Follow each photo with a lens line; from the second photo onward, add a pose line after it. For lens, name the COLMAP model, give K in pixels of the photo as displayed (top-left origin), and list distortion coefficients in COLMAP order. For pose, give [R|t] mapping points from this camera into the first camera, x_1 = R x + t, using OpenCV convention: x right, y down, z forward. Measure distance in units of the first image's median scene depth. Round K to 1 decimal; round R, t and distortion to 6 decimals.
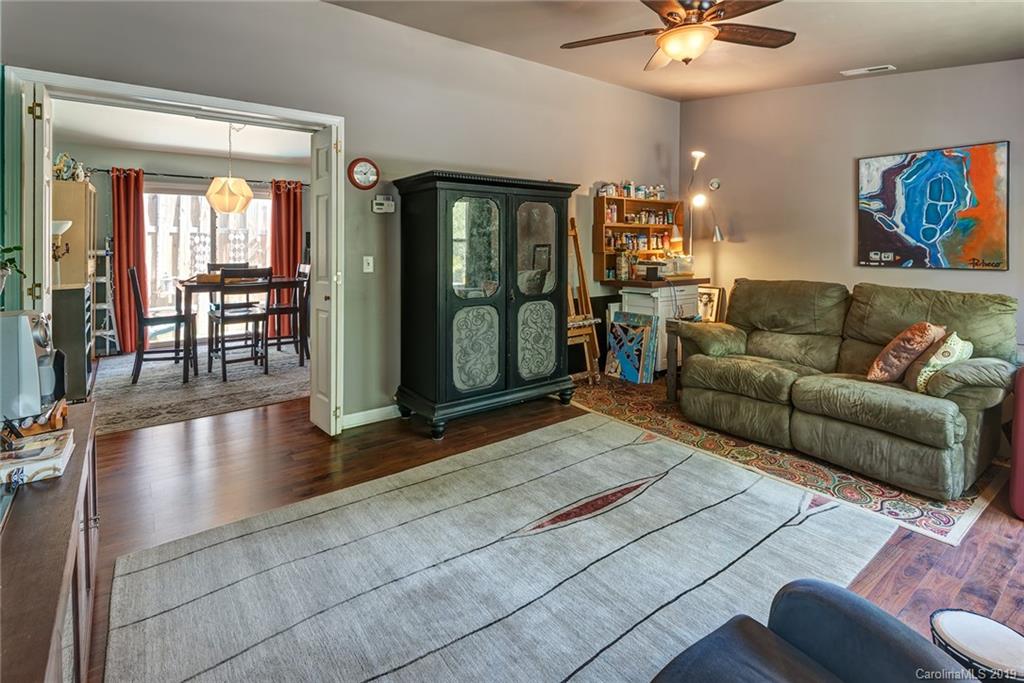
lens RADIAL K [[498.3, 0, 511.2], [0, 498.3, 241.7], [0, 0, 1]] dist [-0.001312, -0.000141]
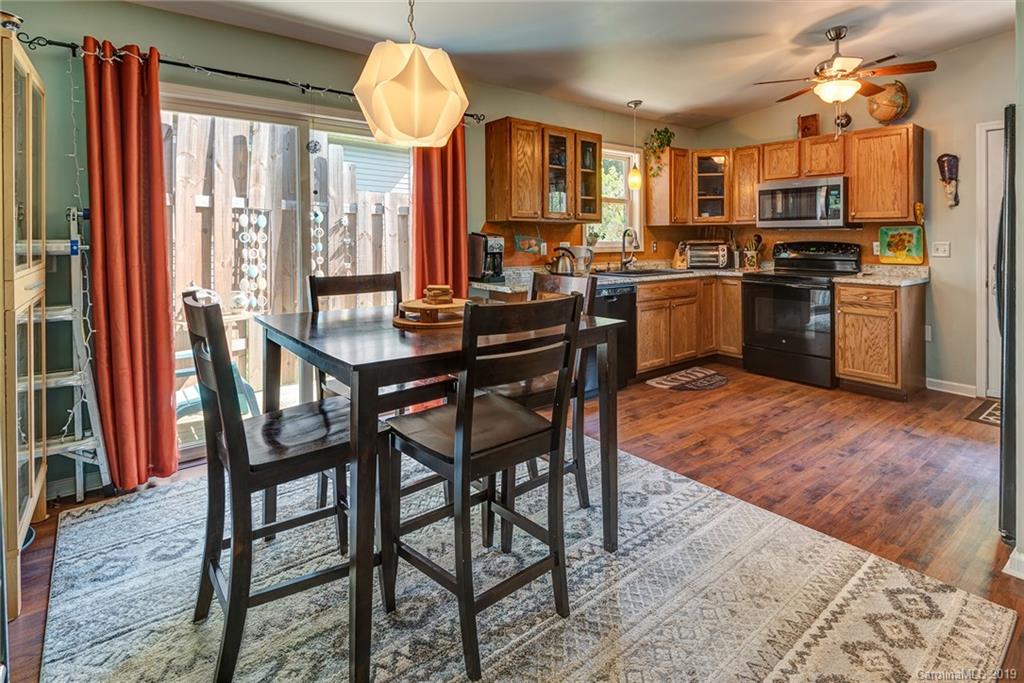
lens RADIAL K [[523.0, 0, 526.9], [0, 523.0, 241.7], [0, 0, 1]] dist [0.001463, -0.000711]
pose [[0.999533, 0.002533, 0.030465, -0.199886], [-0.003168, 0.999778, 0.020816, 0.003654], [-0.030406, -0.020903, 0.999319, 0.246570]]
